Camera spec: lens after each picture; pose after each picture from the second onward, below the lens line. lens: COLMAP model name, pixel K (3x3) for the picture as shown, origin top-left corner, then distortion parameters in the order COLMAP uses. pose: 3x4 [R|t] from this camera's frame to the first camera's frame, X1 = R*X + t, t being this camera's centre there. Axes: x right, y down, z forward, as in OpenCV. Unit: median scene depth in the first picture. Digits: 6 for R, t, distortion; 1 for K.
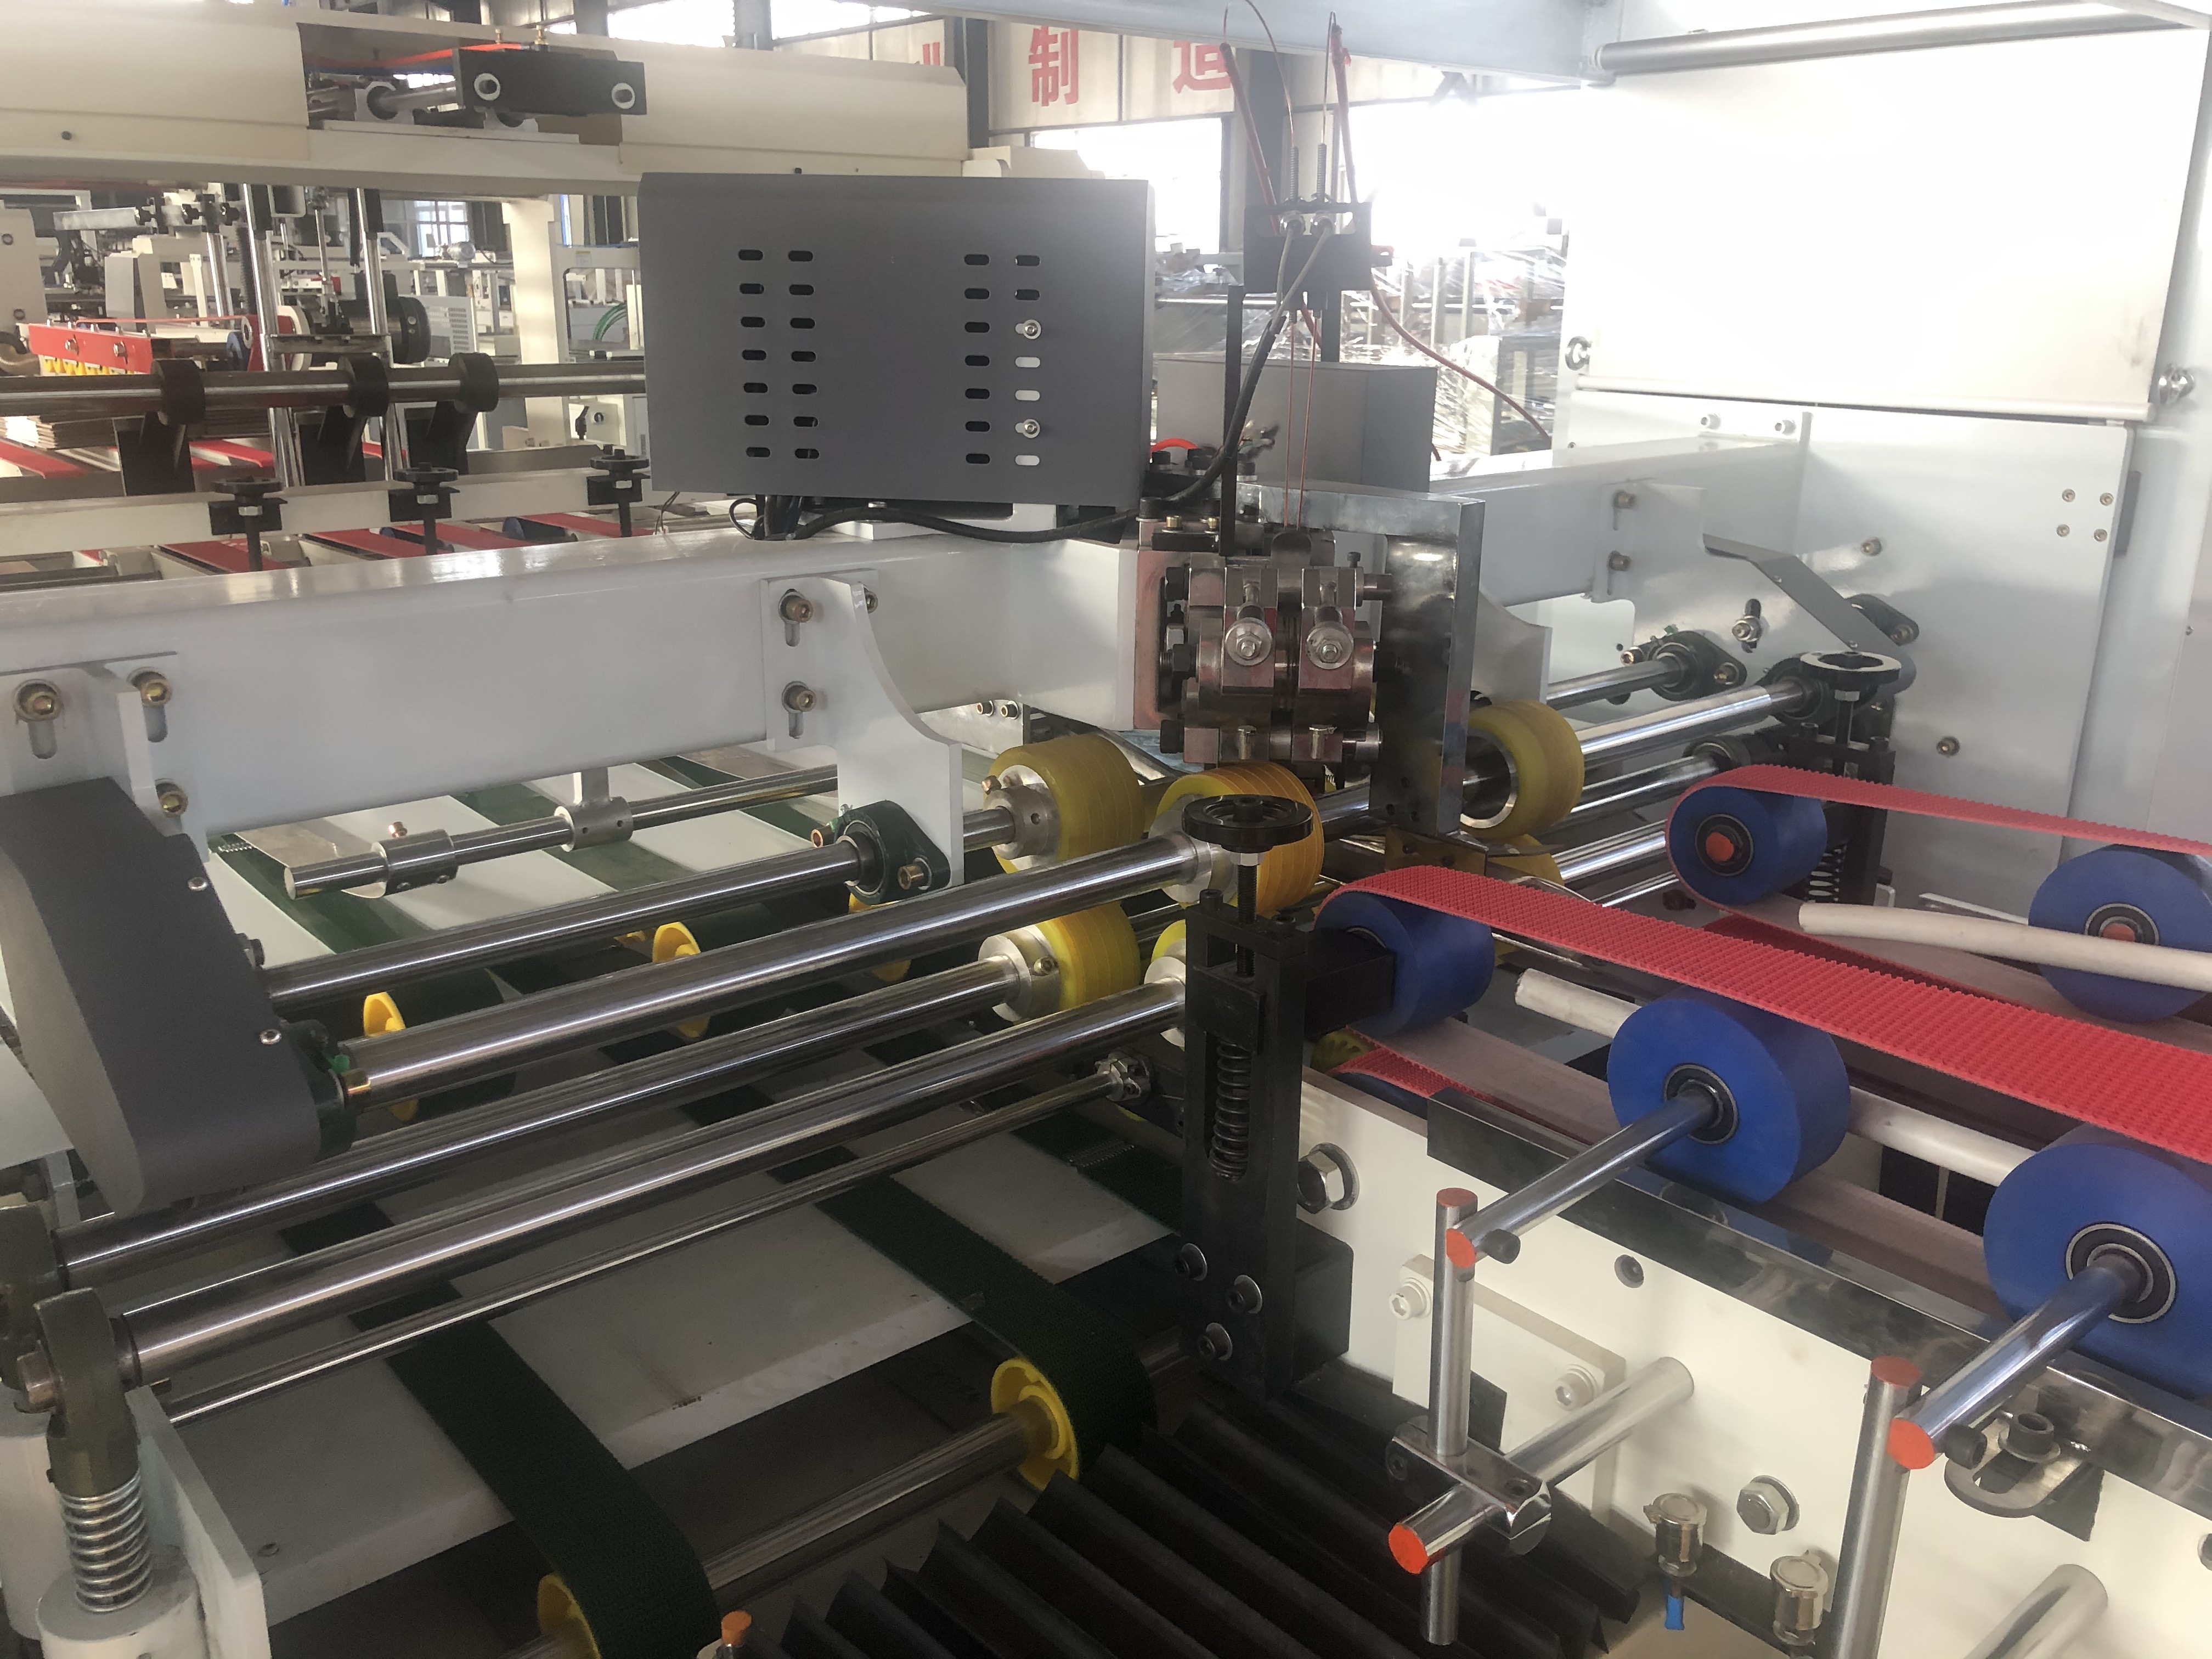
lens RADIAL K [[1802.3, 0, 1106.0], [0, 1802.3, 829.5], [0, 0, 1]] dist [-0.008804, 0.054831]
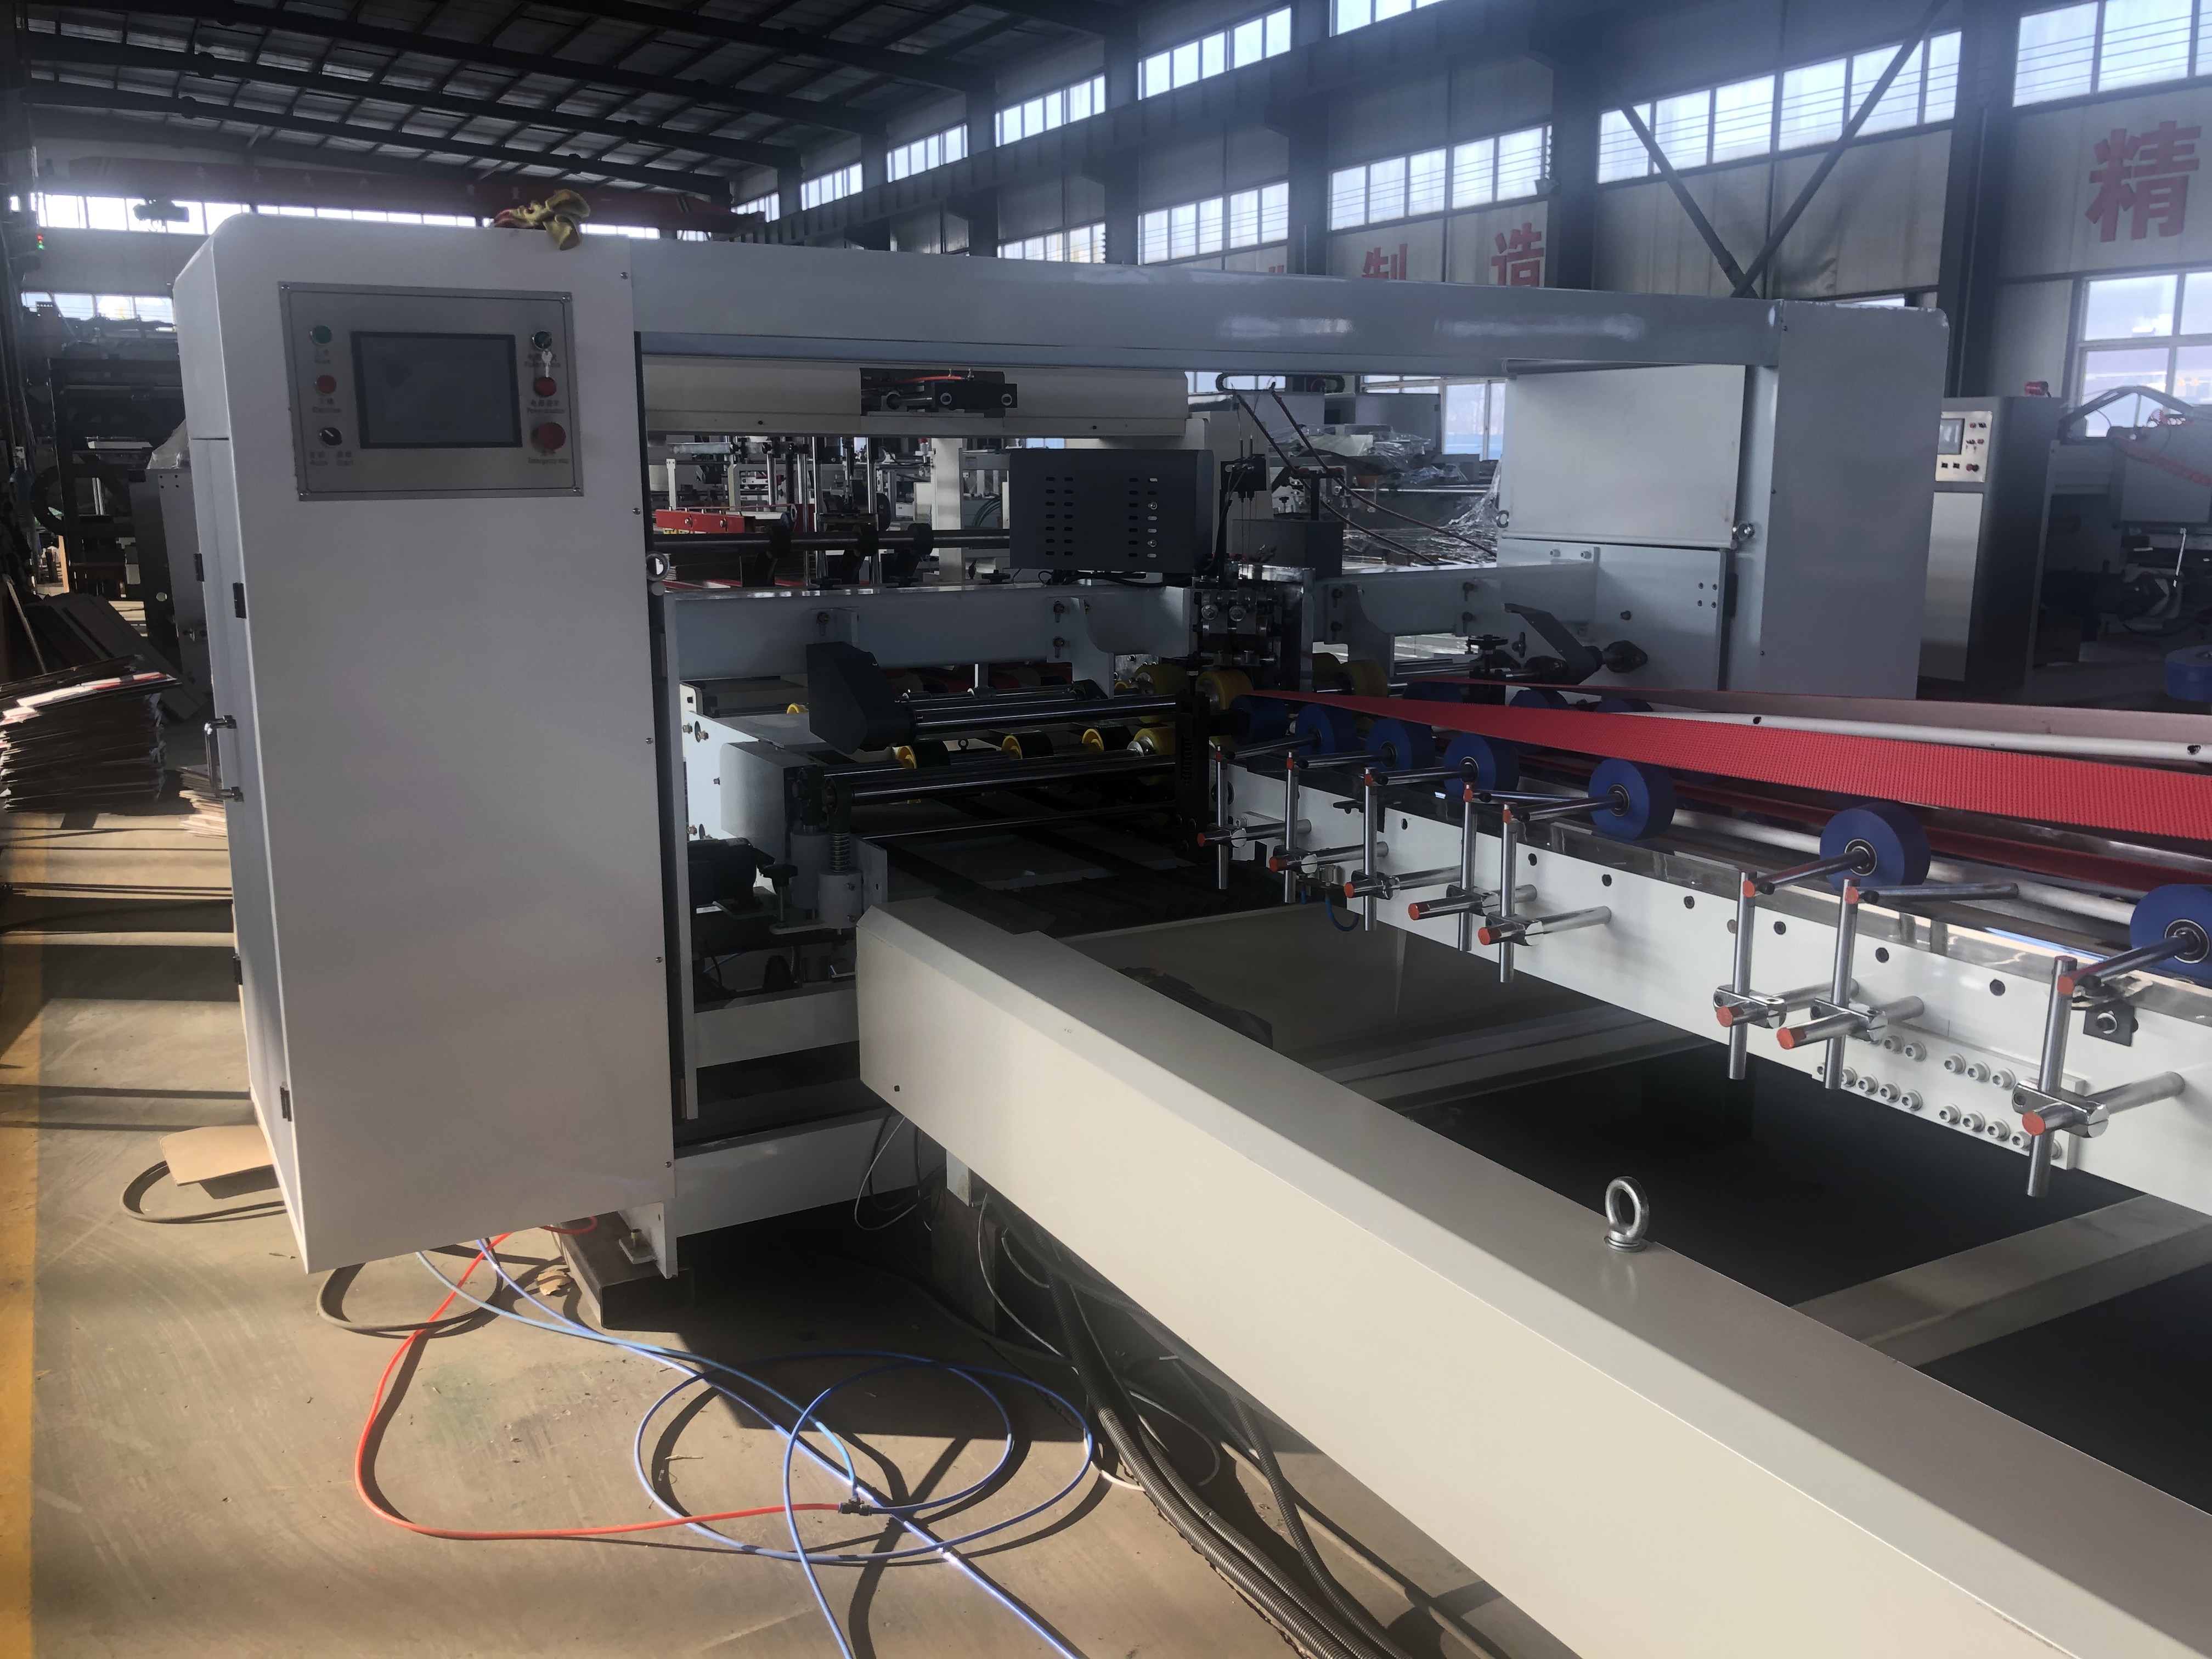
lens RADIAL K [[1818.3, 0, 1106.0], [0, 1818.3, 829.5], [0, 0, 1]] dist [0.025216, -0.048711]
pose [[0.981598, 0.027970, -0.188902, 0.282512], [-0.046494, 0.994452, -0.094357, 0.309802], [0.185215, 0.101403, 0.977452, -1.084015]]
